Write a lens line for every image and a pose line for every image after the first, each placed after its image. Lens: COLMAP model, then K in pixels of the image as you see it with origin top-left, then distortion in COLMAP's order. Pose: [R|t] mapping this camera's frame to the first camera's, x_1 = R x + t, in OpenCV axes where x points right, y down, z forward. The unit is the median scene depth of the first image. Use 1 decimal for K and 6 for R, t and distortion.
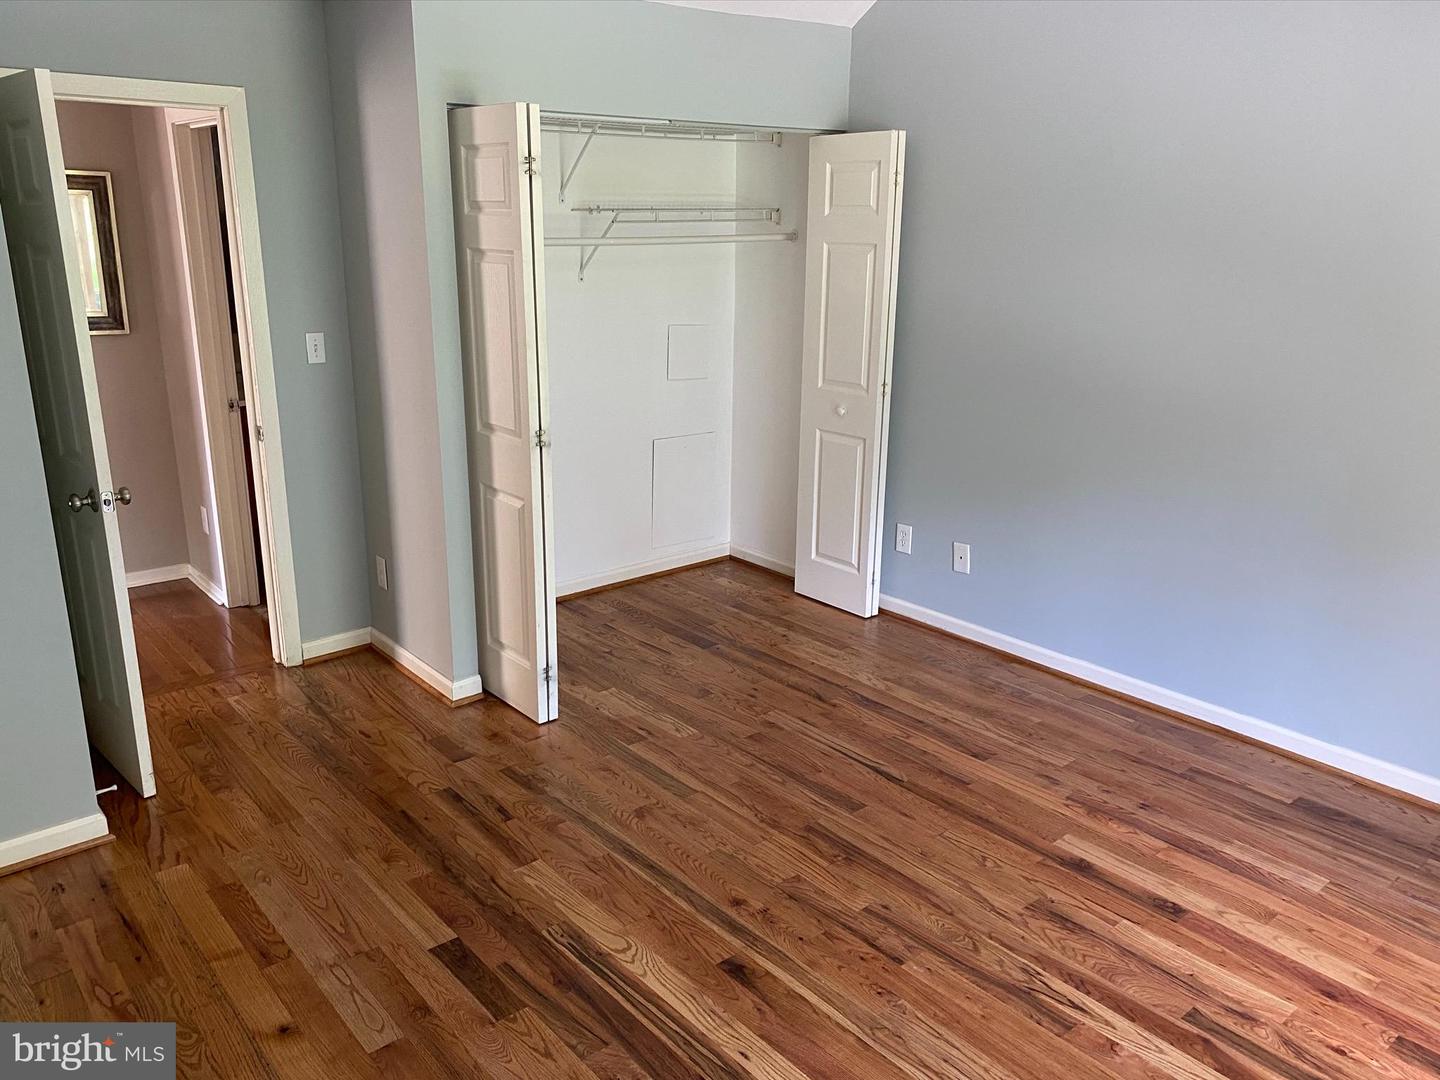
lens RADIAL K [[1098.1, 0, 715.6], [0, 1098.1, 540.3], [0, 0, 1]] dist [0.008894, -0.001428]
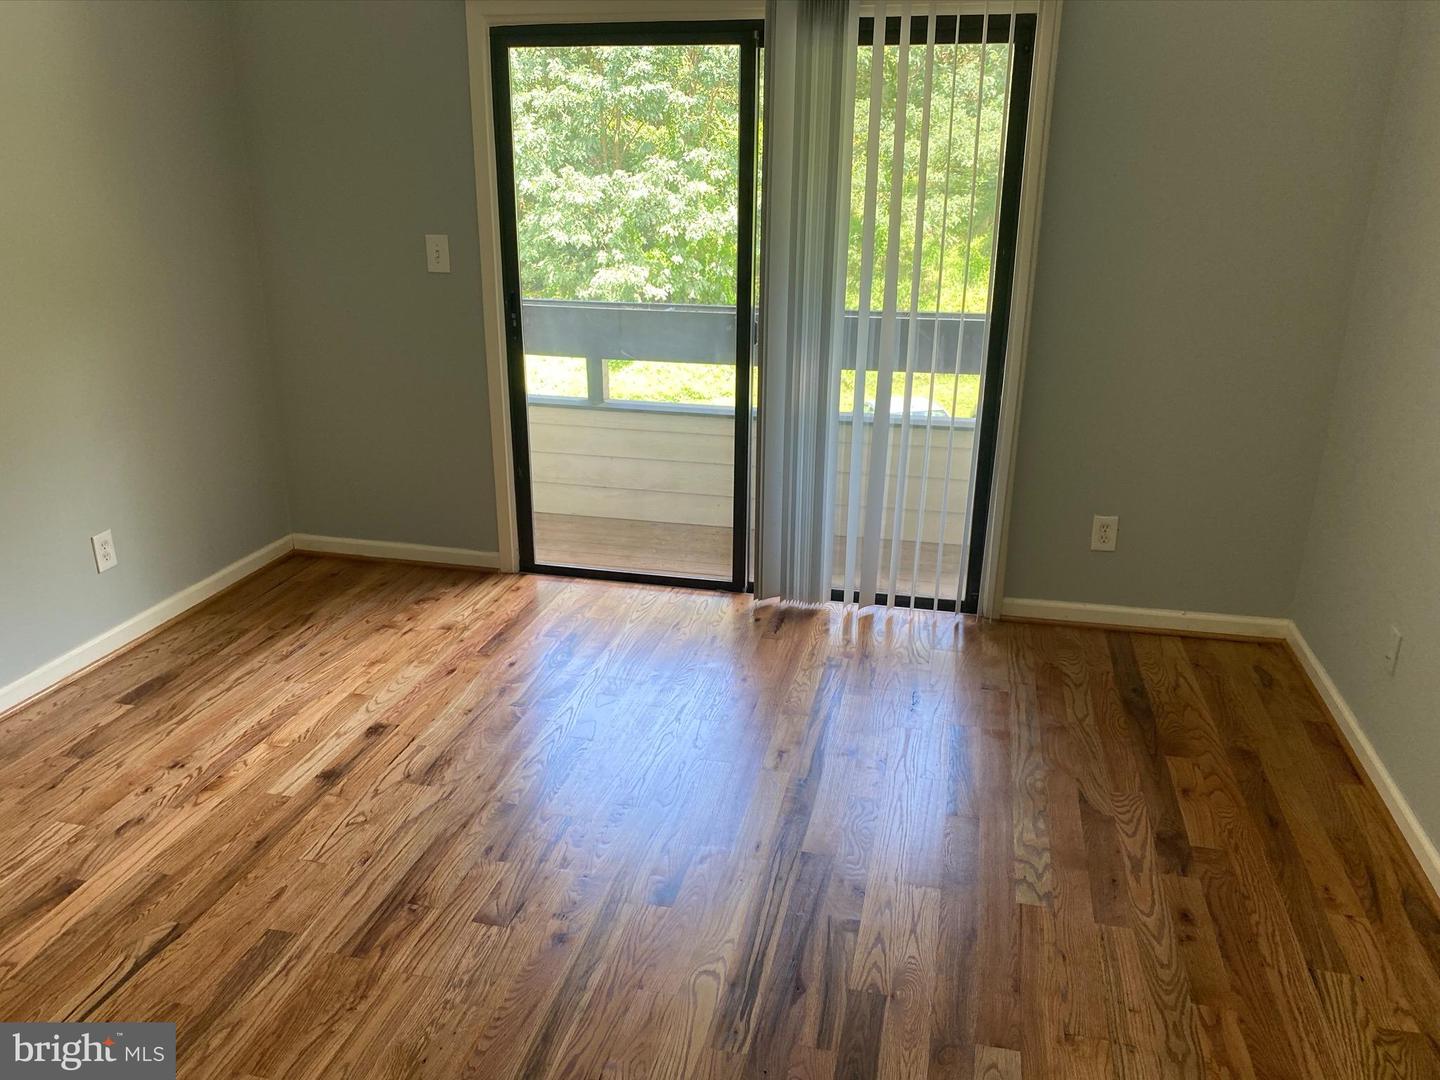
lens RADIAL K [[1098.1, 0, 715.6], [0, 1098.1, 540.3], [0, 0, 1]] dist [0.008894, -0.001428]
pose [[-0.599051, -0.272466, 0.752928, -0.521551], [0.212048, 0.852768, 0.477307, -0.262087], [-0.772123, 0.445588, -0.453076, 1.012668]]
